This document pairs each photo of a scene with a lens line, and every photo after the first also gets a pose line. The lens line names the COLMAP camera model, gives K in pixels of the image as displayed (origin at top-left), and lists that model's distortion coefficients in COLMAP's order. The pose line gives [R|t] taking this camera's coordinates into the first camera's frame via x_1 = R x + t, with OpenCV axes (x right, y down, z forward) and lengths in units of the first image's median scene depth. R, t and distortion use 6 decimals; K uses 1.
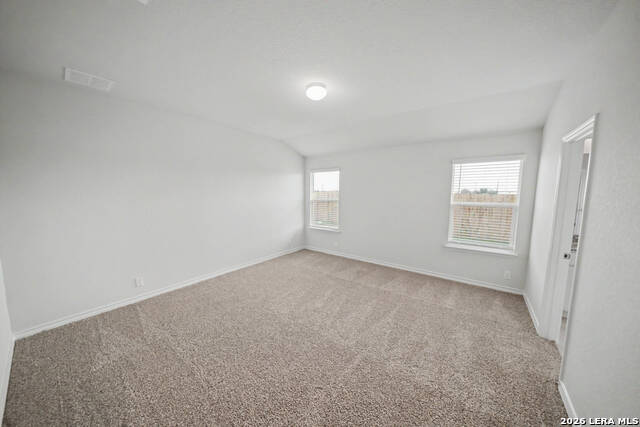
lens RADIAL K [[213.2, 0, 318.5], [0, 213.2, 215.4], [0, 0, 1]] dist [-0.006851, -0.000003]
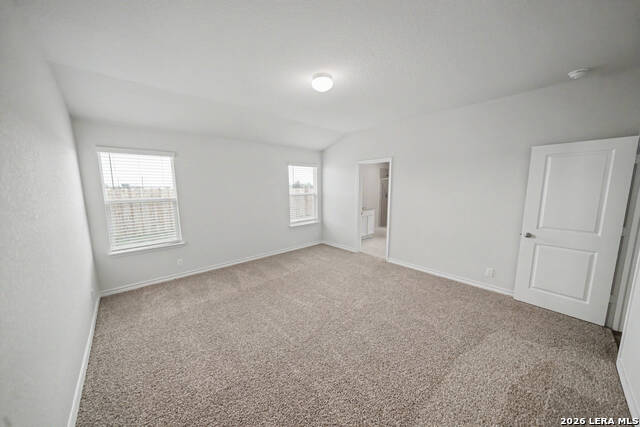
lens RADIAL K [[216.3, 0, 315.1], [0, 216.3, 215.2], [0, 0, 1]] dist [-0.006155, -0.000056]
pose [[0.200150, -0.141205, 0.969536, -0.661527], [0.115803, 0.986033, 0.119702, -0.068614], [-0.972897, 0.088317, 0.213707, 0.538028]]
